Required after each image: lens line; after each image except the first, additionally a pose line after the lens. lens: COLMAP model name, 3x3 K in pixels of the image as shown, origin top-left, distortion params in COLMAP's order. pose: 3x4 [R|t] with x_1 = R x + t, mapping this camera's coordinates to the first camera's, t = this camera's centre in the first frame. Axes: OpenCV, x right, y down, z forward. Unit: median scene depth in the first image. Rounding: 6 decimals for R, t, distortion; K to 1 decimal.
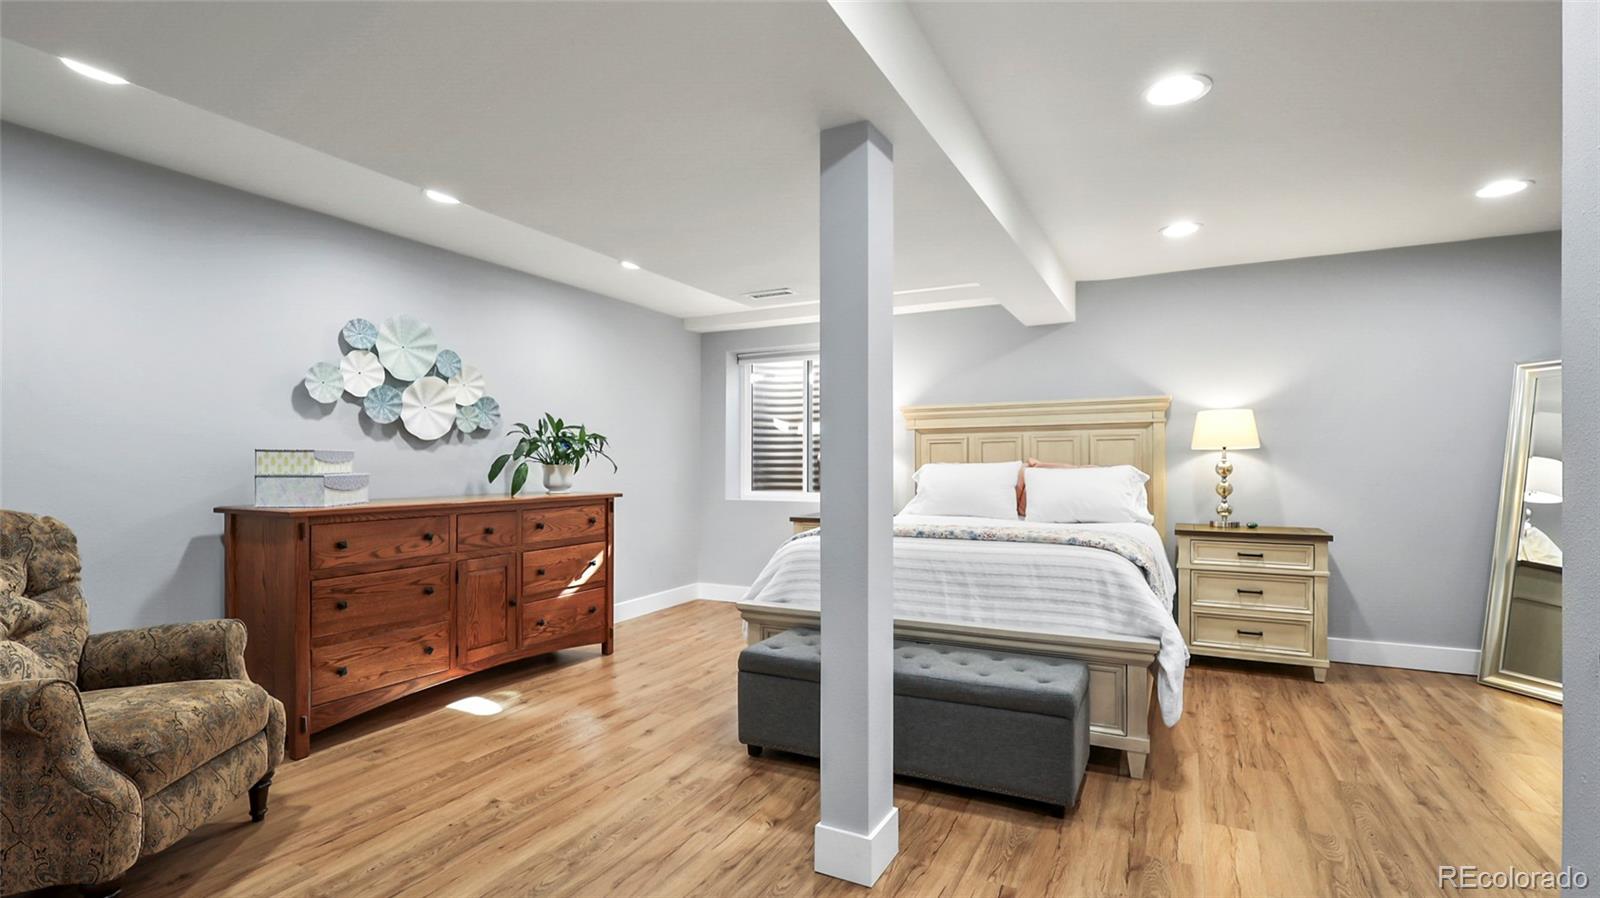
lens RADIAL K [[751.8, 0, 804.4], [0, 751.8, 458.4], [0, 0, 1]] dist [0.003293, 0.000613]
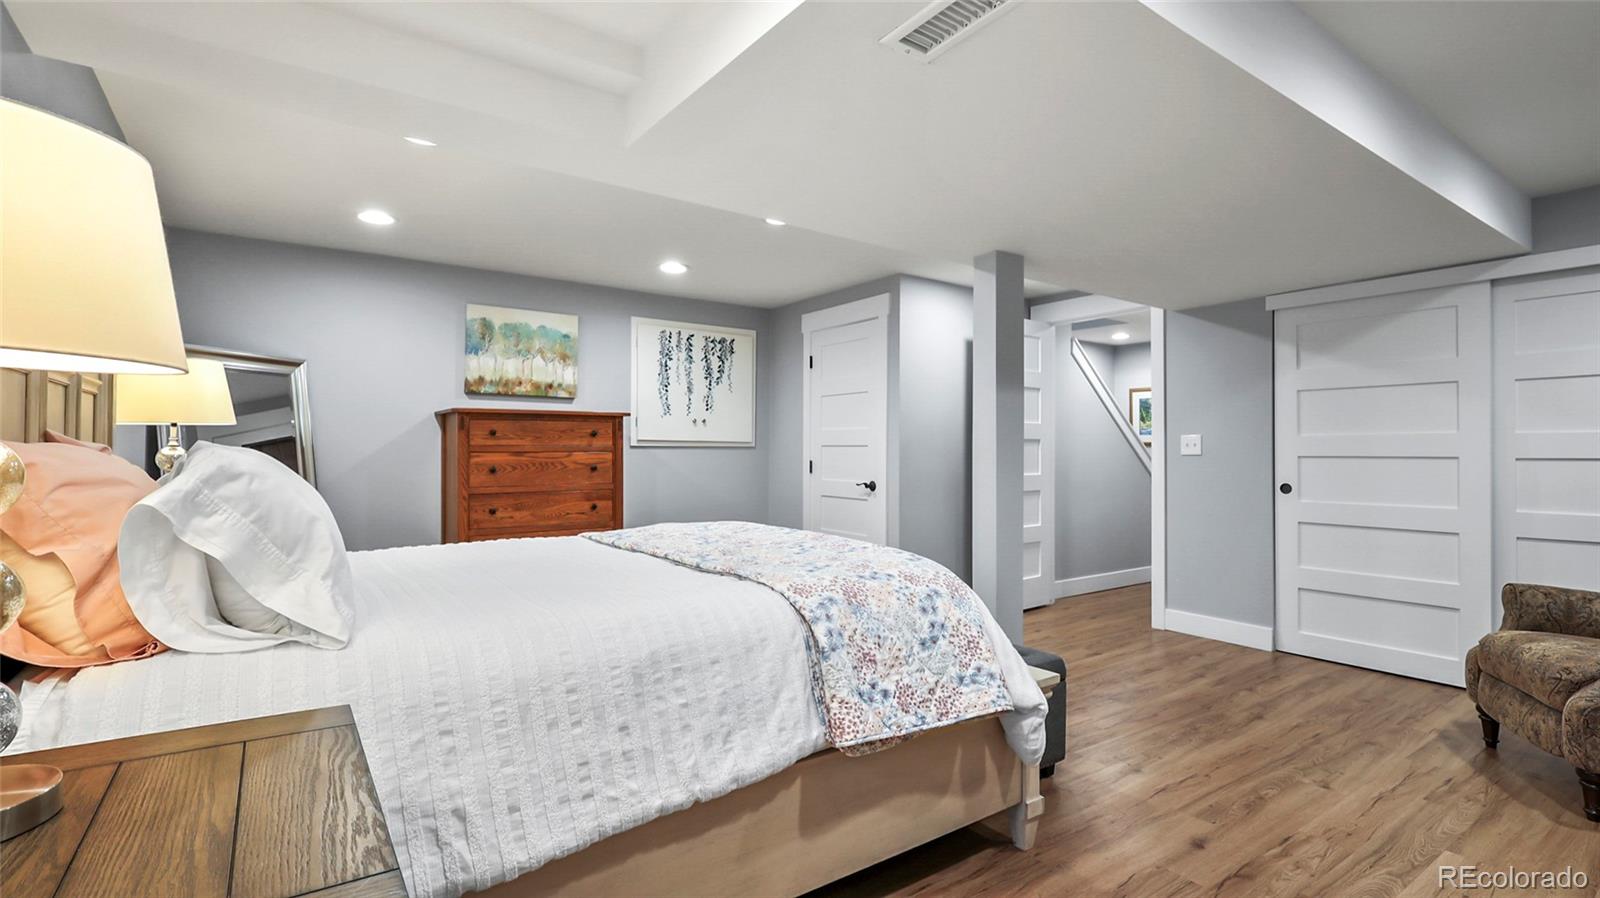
lens RADIAL K [[751.8, 0, 787.9], [0, 751.8, 456.1], [0, 0, 1]] dist [0.003293, 0.000613]
pose [[-0.879954, 0.001170, 0.475057, -0.162942], [-0.004821, 0.999923, -0.011392, 0.014590], [-0.475034, -0.012315, -0.879881, 1.421220]]
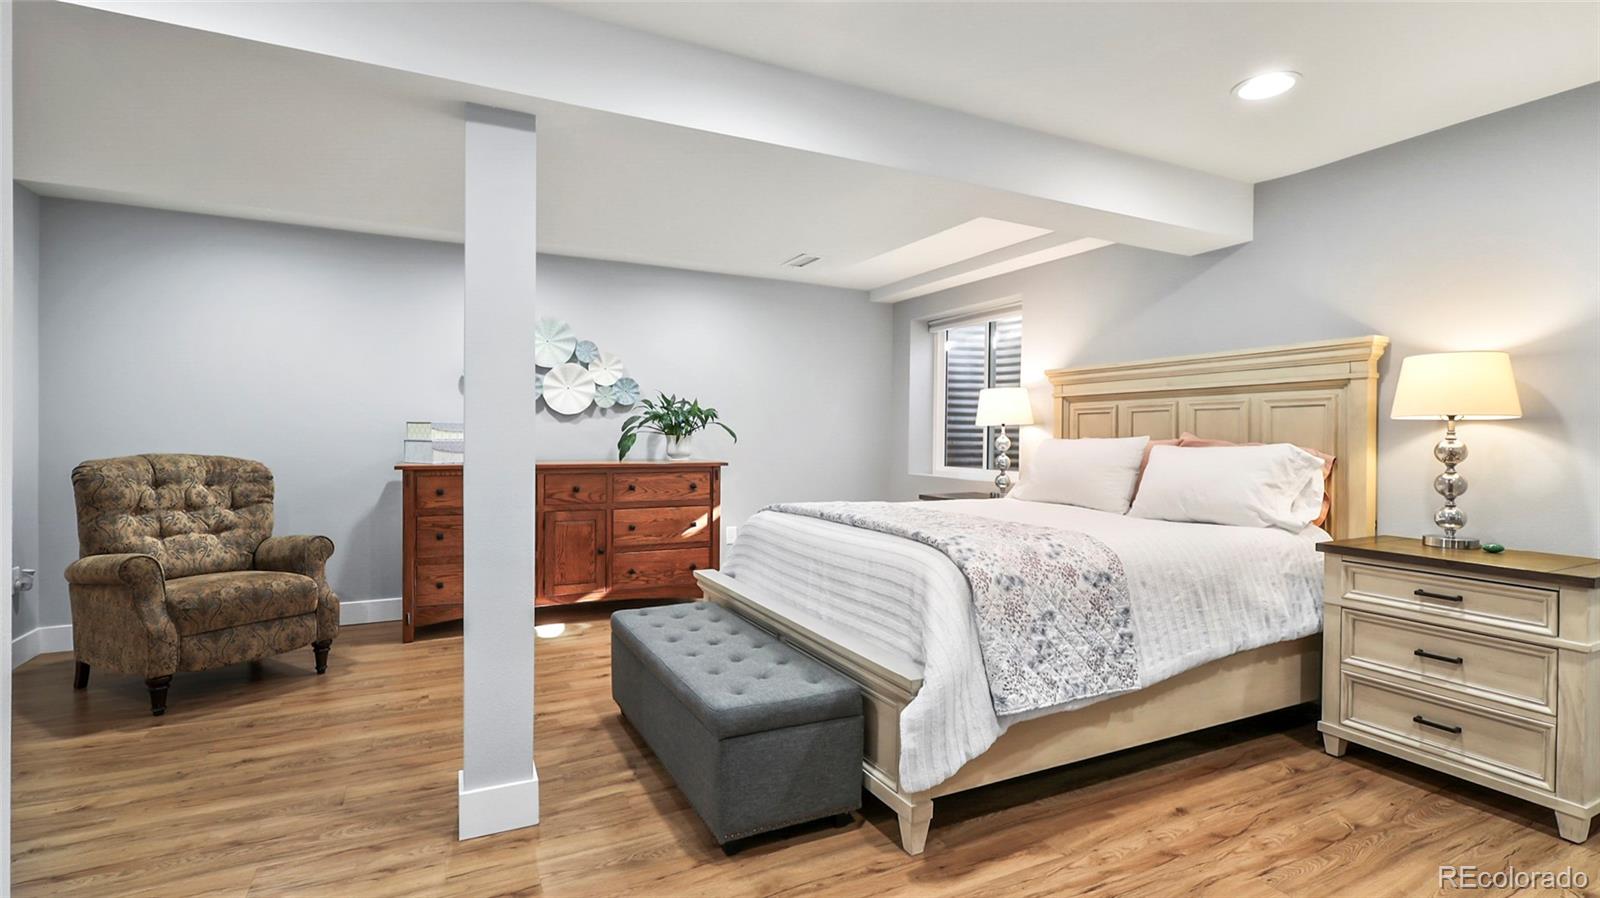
lens RADIAL K [[751.8, 0, 801.5], [0, 751.8, 439.8], [0, 0, 1]] dist [0.003293, 0.000613]
pose [[0.809072, 0.012099, -0.587585, 0.535552], [-0.006249, 0.999909, 0.011985, 0.000288], [0.587676, -0.006025, 0.809074, 0.218336]]
